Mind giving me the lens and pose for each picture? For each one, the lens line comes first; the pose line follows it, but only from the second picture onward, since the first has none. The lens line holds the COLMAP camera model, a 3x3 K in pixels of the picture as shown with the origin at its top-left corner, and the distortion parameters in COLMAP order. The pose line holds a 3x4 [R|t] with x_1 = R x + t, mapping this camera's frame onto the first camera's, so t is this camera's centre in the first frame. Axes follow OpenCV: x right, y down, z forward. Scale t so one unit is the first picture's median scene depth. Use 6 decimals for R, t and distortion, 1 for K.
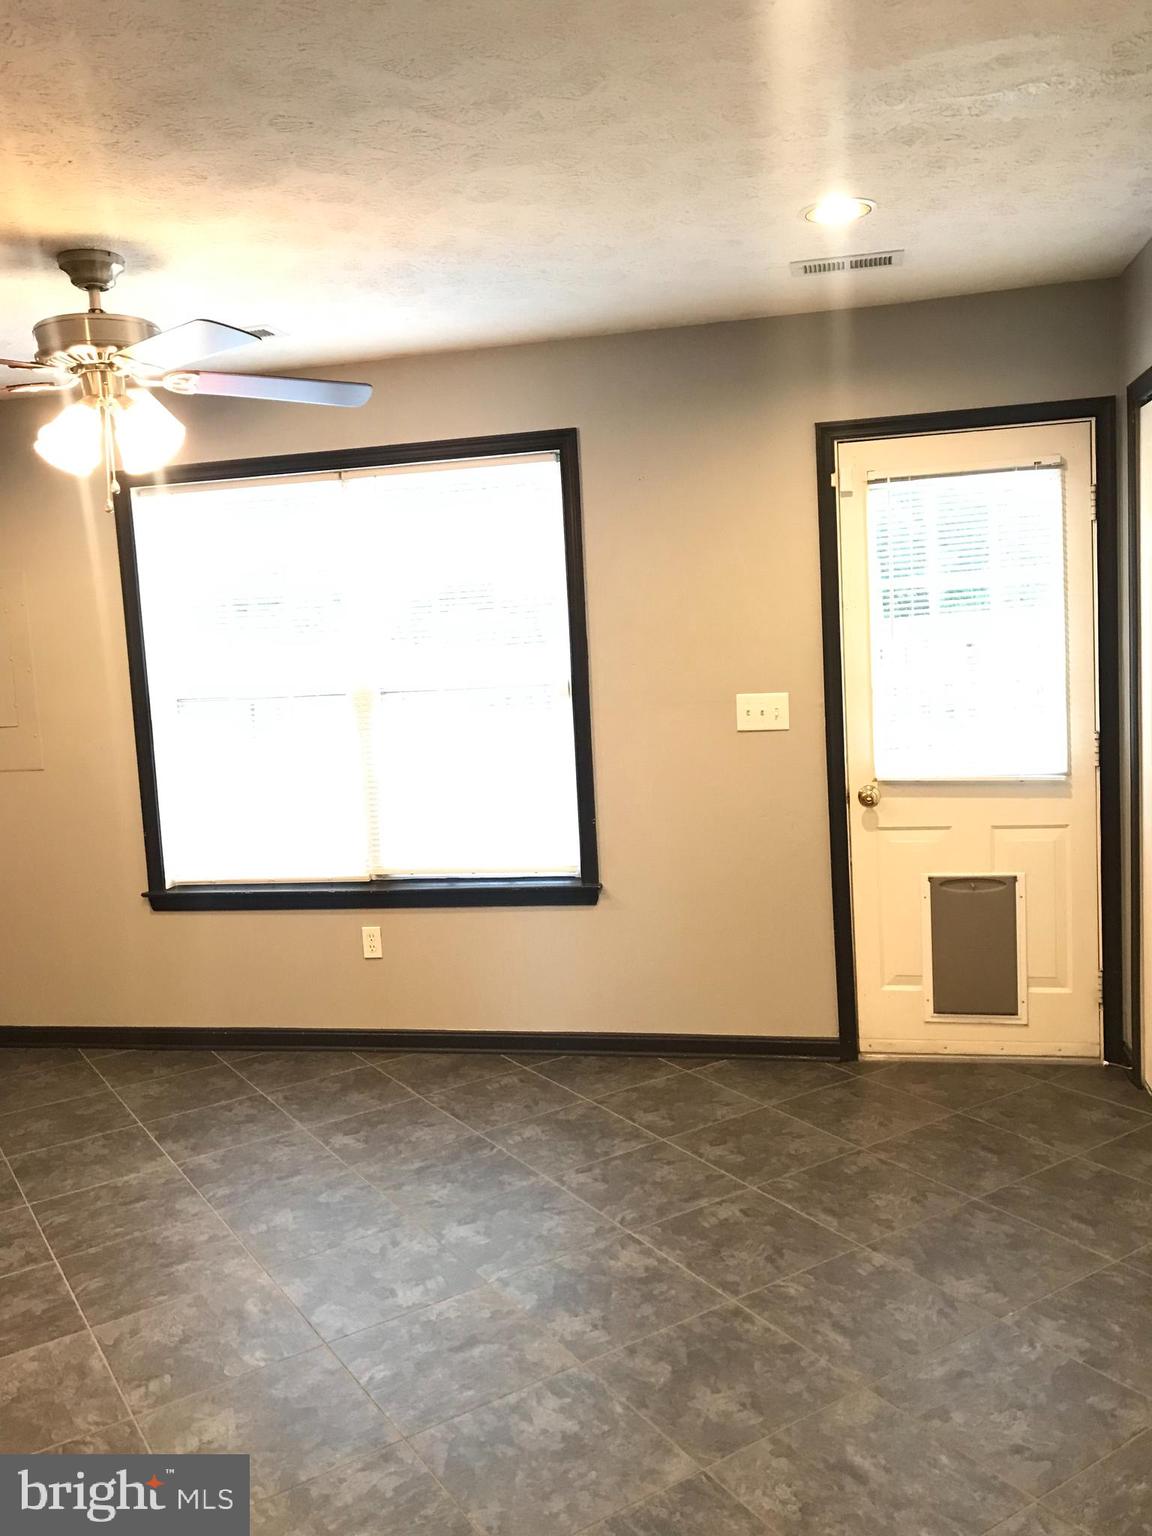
lens RADIAL K [[1258.3, 0, 580.5], [0, 1258.3, 762.5], [0, 0, 1]] dist [0.013721, 0.002123]
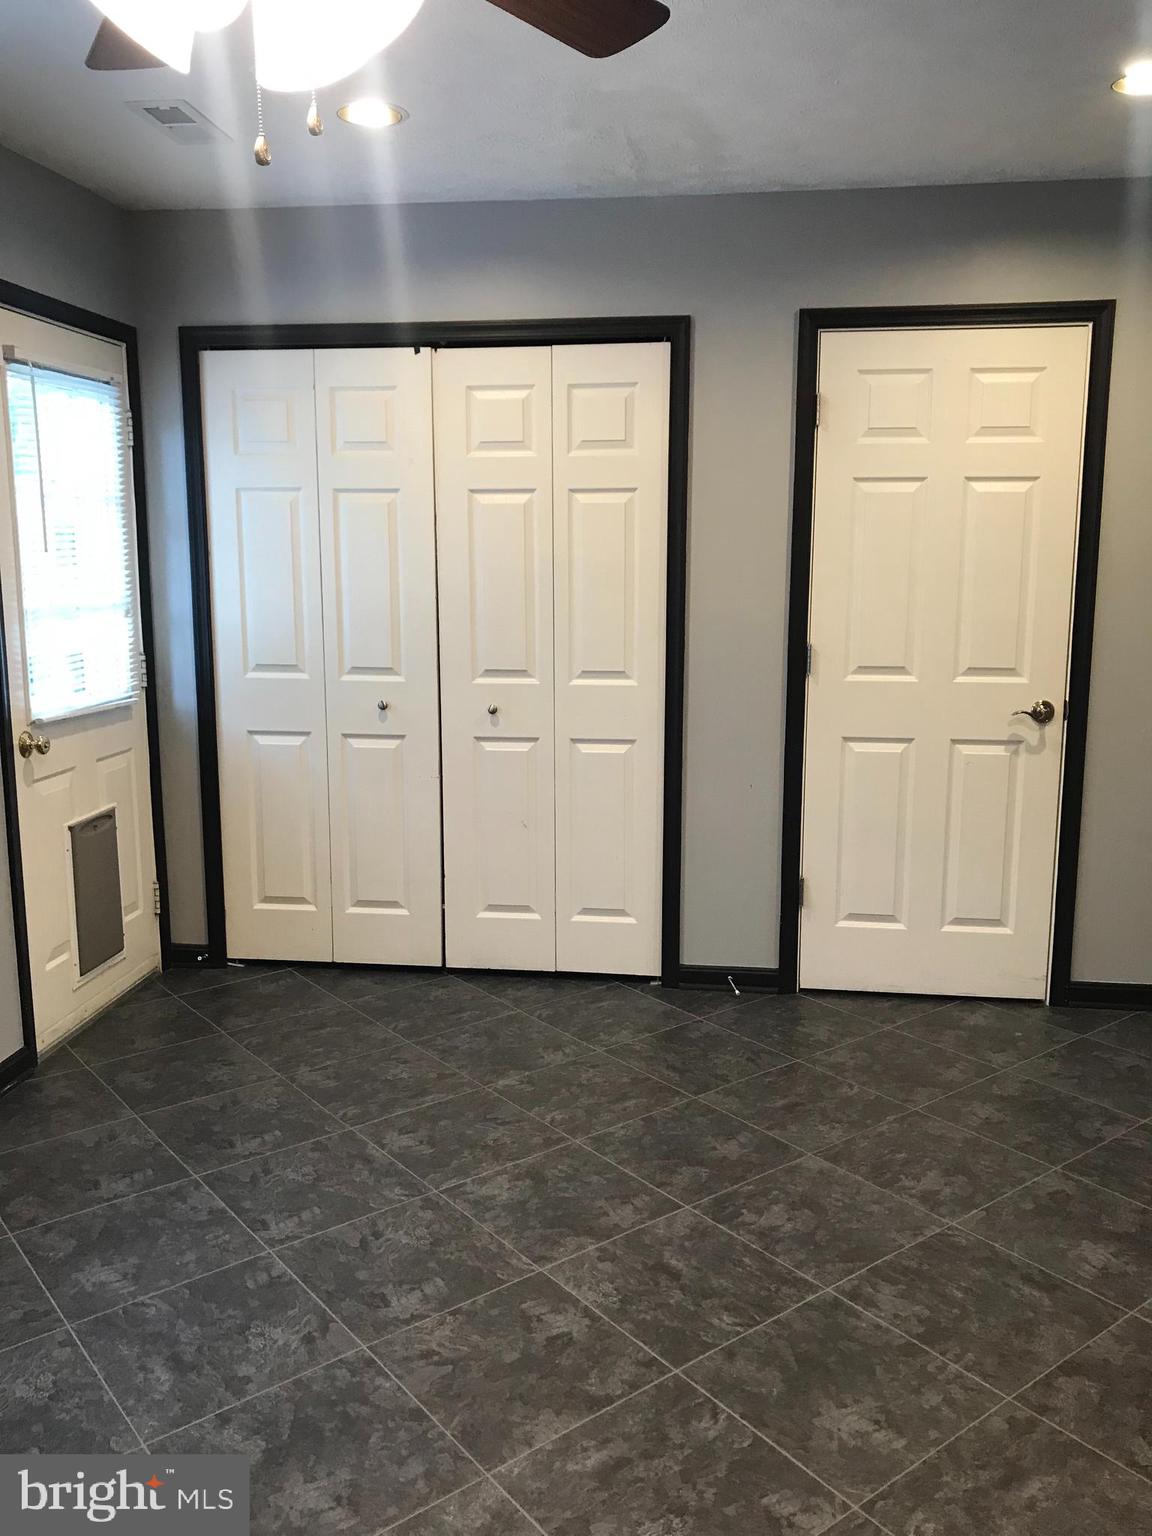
lens RADIAL K [[1258.3, 0, 580.5], [0, 1258.3, 762.5], [0, 0, 1]] dist [0.013721, 0.002123]
pose [[-0.092987, -0.114913, 0.989014, -0.812661], [0.111224, 0.985902, 0.125009, -0.031222], [-0.989436, 0.121626, -0.078894, 0.912079]]
